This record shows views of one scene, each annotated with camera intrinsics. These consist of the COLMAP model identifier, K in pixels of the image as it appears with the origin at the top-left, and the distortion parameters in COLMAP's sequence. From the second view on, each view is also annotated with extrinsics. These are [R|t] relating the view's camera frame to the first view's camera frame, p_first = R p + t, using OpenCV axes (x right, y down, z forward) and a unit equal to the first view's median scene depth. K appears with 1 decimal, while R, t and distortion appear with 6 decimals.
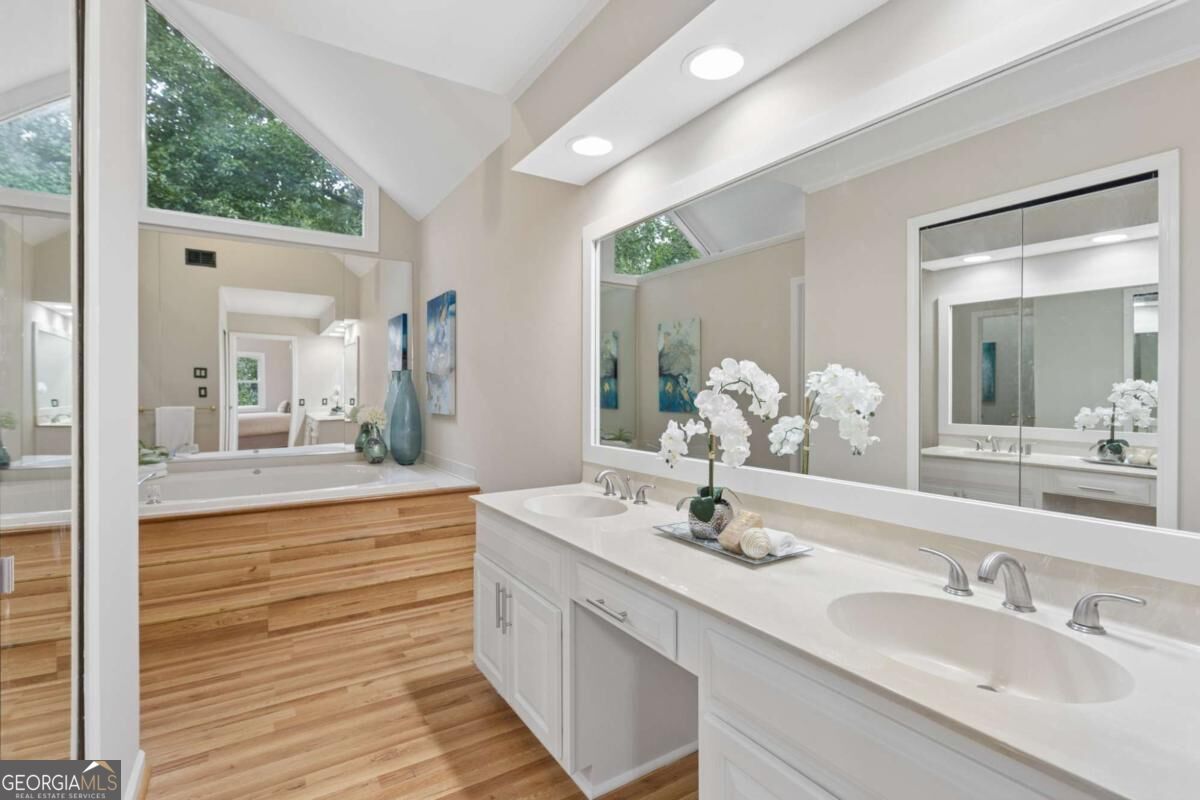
lens RADIAL K [[564.2, 0, 597.6], [0, 564.2, 395.6], [0, 0, 1]] dist [0.000420, -0.000849]
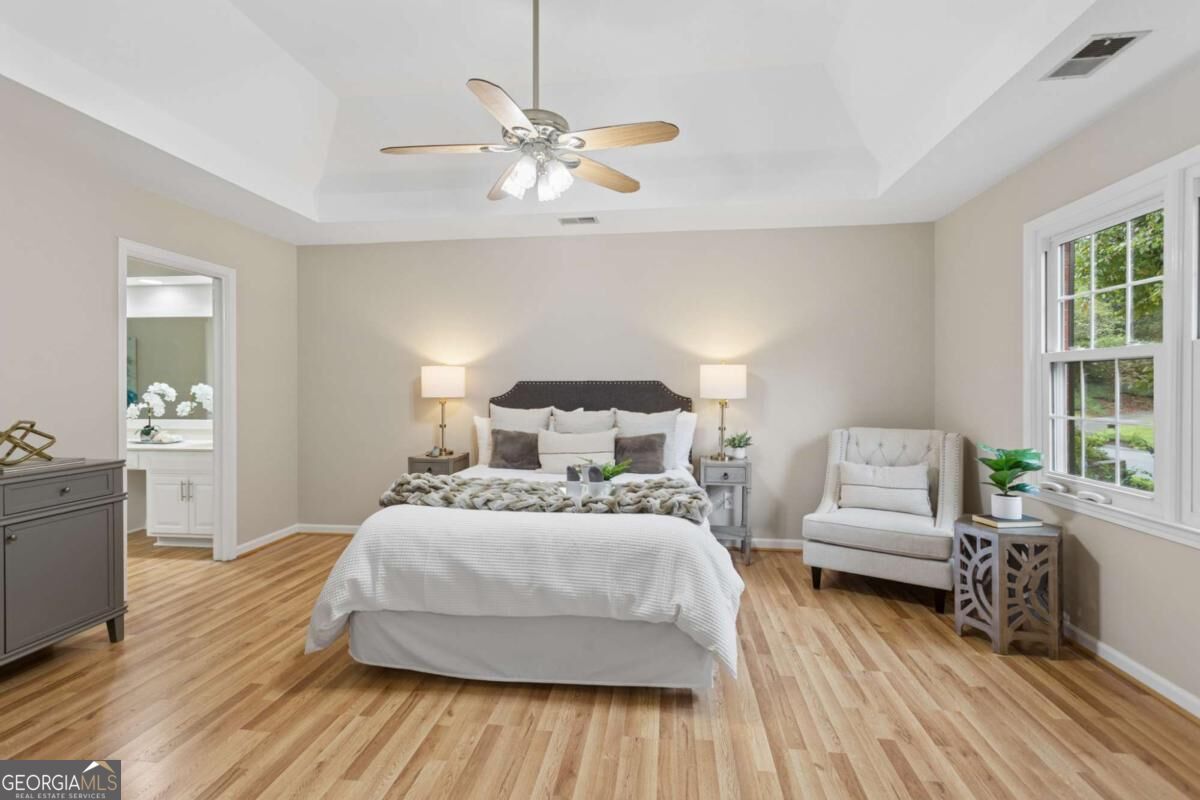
lens RADIAL K [[564.2, 0, 602.3], [0, 564.2, 388.9], [0, 0, 1]] dist [0.000420, -0.000849]
pose [[0.634098, -0.000709, 0.773252, -0.582594], [0.004457, 0.999986, -0.002739, -0.011667], [-0.773240, 0.005183, 0.634093, -2.723369]]
